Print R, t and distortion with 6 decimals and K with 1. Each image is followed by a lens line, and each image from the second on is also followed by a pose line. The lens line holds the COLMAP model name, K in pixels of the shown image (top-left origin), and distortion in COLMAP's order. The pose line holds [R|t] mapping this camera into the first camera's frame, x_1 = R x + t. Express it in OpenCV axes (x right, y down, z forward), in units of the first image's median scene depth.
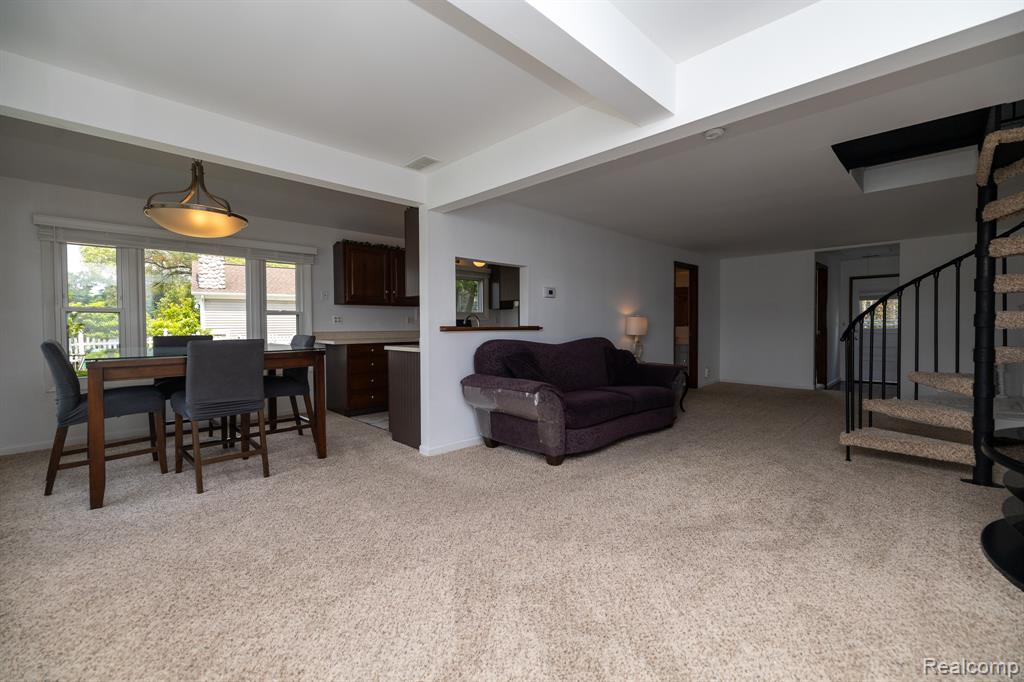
lens RADIAL K [[433.9, 0, 516.3], [0, 433.9, 336.8], [0, 0, 1]] dist [0.000262, -0.000370]
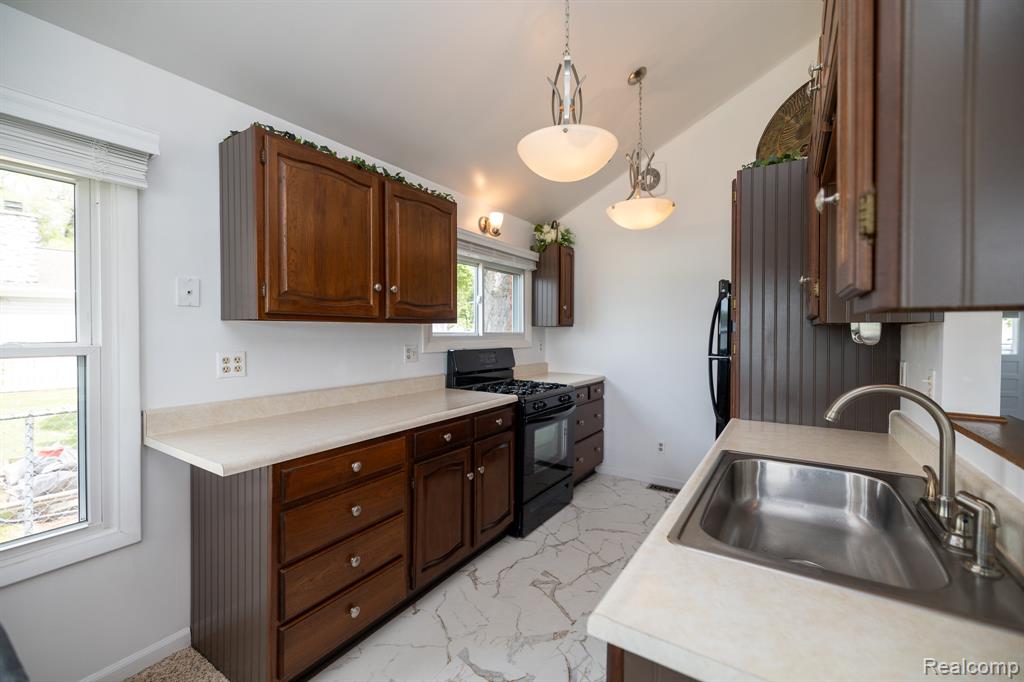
lens RADIAL K [[433.9, 0, 516.3], [0, 433.9, 336.8], [0, 0, 1]] dist [0.000262, -0.000370]
pose [[0.977604, 0.004417, 0.210407, -0.366924], [-0.001363, 0.999892, -0.014657, -0.077826], [-0.210449, 0.014042, 0.977504, 0.858442]]
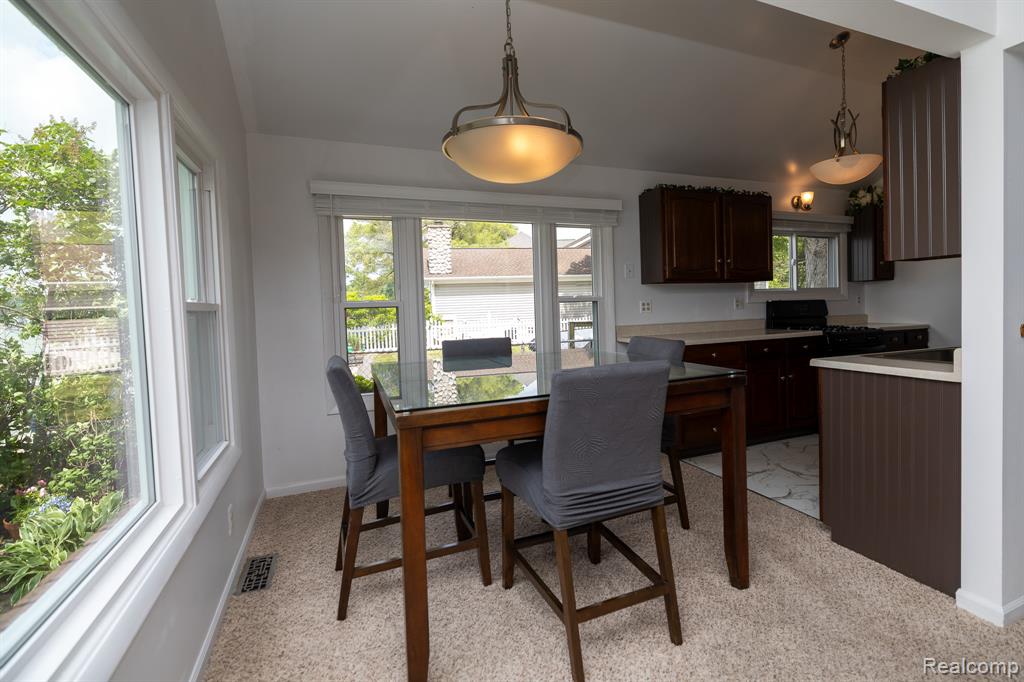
lens RADIAL K [[484.2, 0, 534.3], [0, 484.2, 327.1], [0, 0, 1]] dist [-0.010916, 0.000174]
pose [[0.920308, -0.008012, -0.391112, -0.384430], [0.016695, 0.999684, 0.018805, -0.034114], [0.390837, -0.023836, 0.920151, 0.337158]]
